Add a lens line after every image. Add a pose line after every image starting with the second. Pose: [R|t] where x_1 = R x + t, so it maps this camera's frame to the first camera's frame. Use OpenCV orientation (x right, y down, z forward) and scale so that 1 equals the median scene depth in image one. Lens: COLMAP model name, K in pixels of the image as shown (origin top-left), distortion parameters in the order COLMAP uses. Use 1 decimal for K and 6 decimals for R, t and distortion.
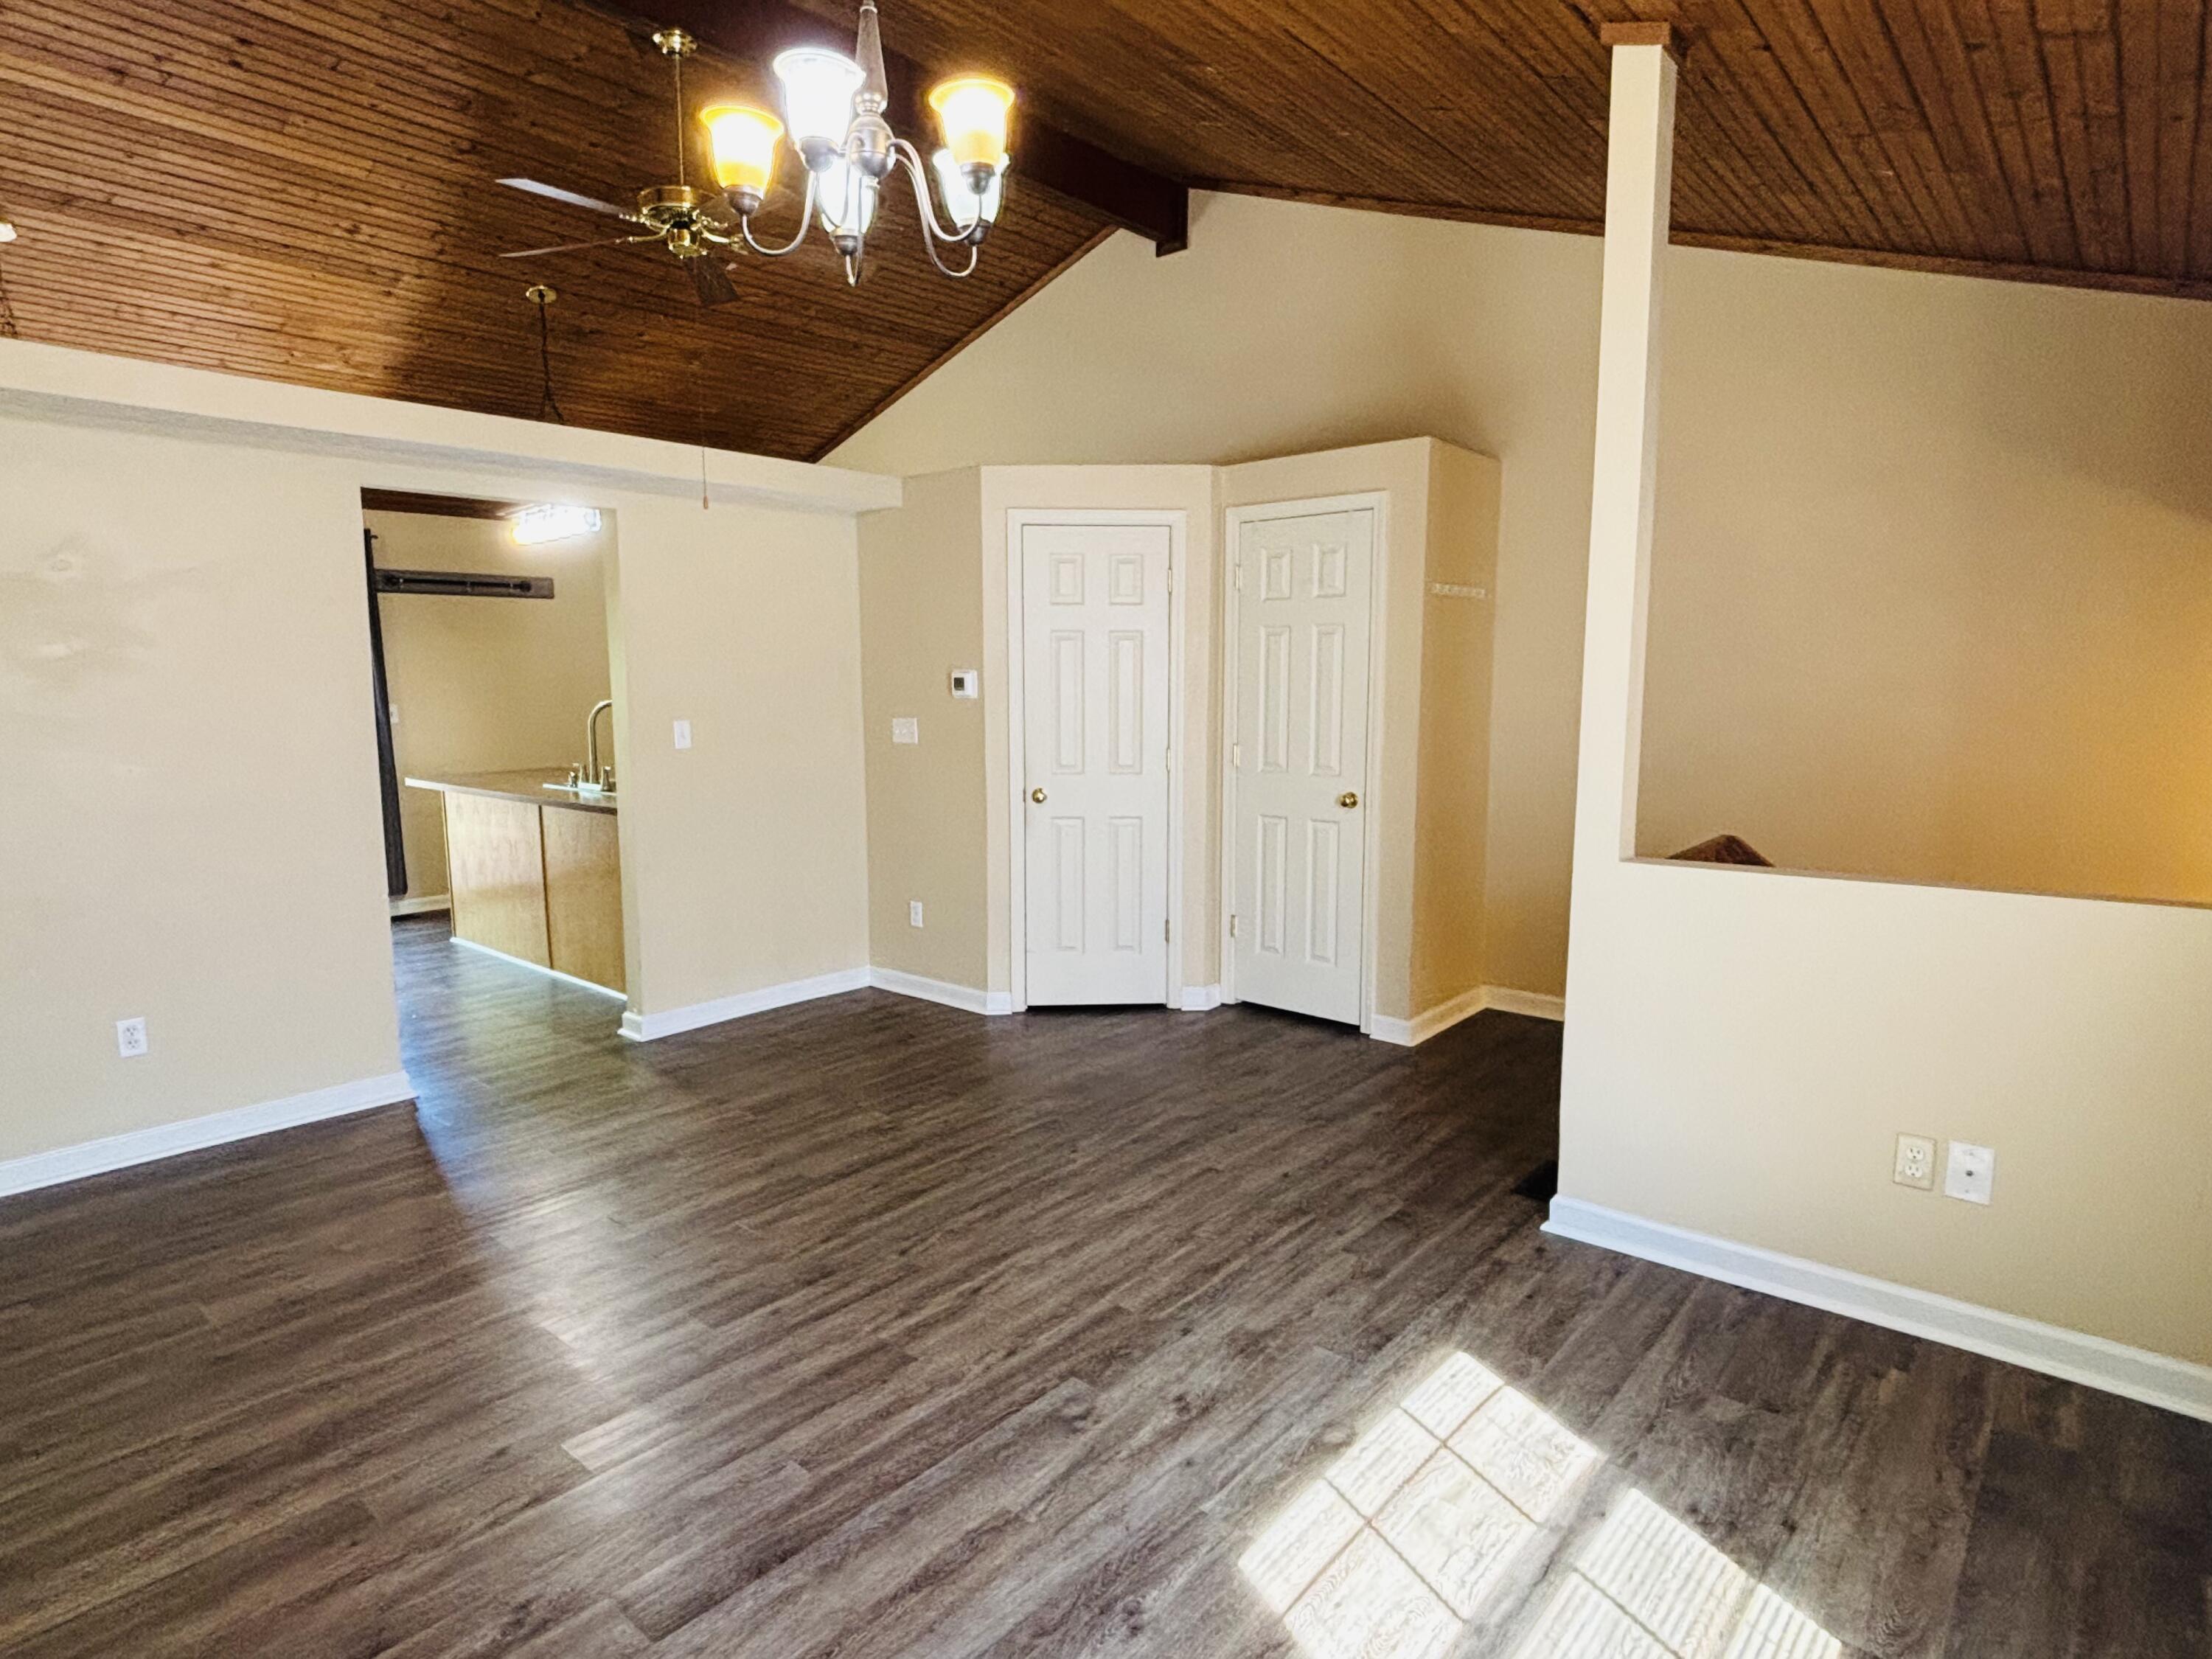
lens RADIAL K [[1222.8, 0, 1106.0], [0, 1222.8, 829.5], [0, 0, 1]] dist [0.000968, 0.000196]
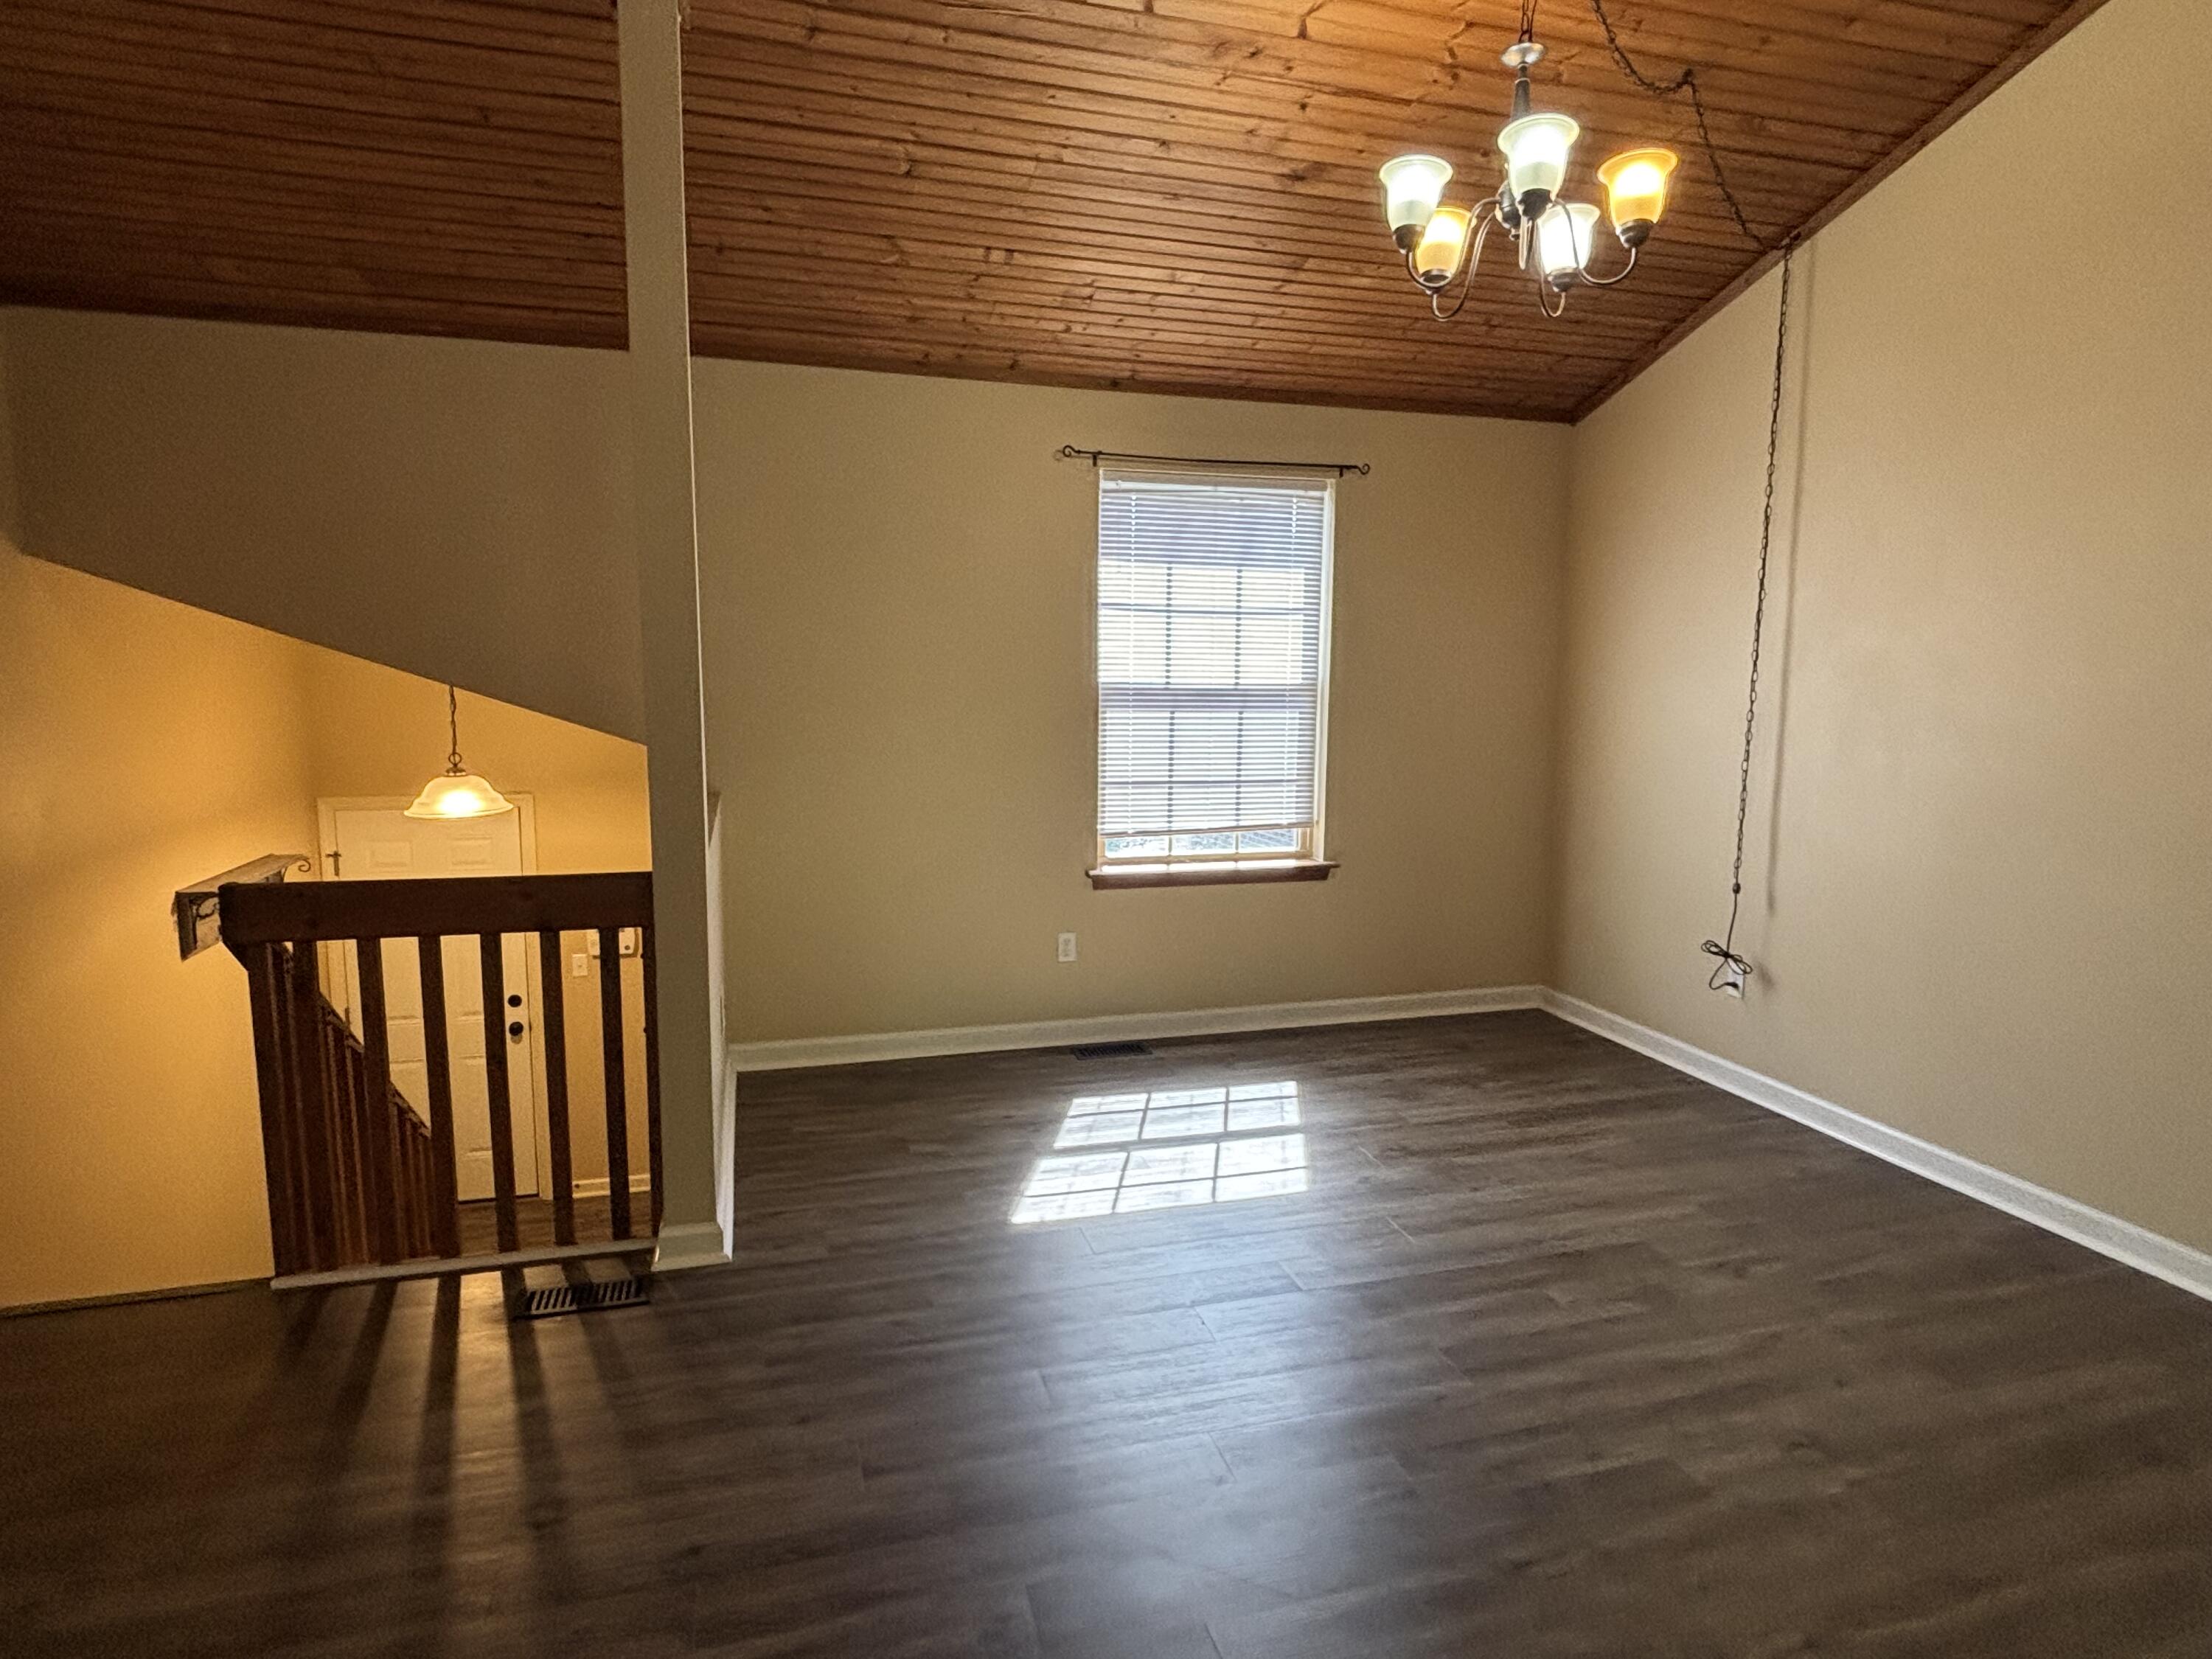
lens RADIAL K [[1222.8, 0, 1106.0], [0, 1222.8, 829.5], [0, 0, 1]] dist [0.000968, 0.000196]
pose [[-0.838672, -0.074906, 0.539461, -0.472540], [0.062984, 0.970512, 0.232678, -0.247919], [-0.540982, 0.229118, -0.809224, 2.017136]]
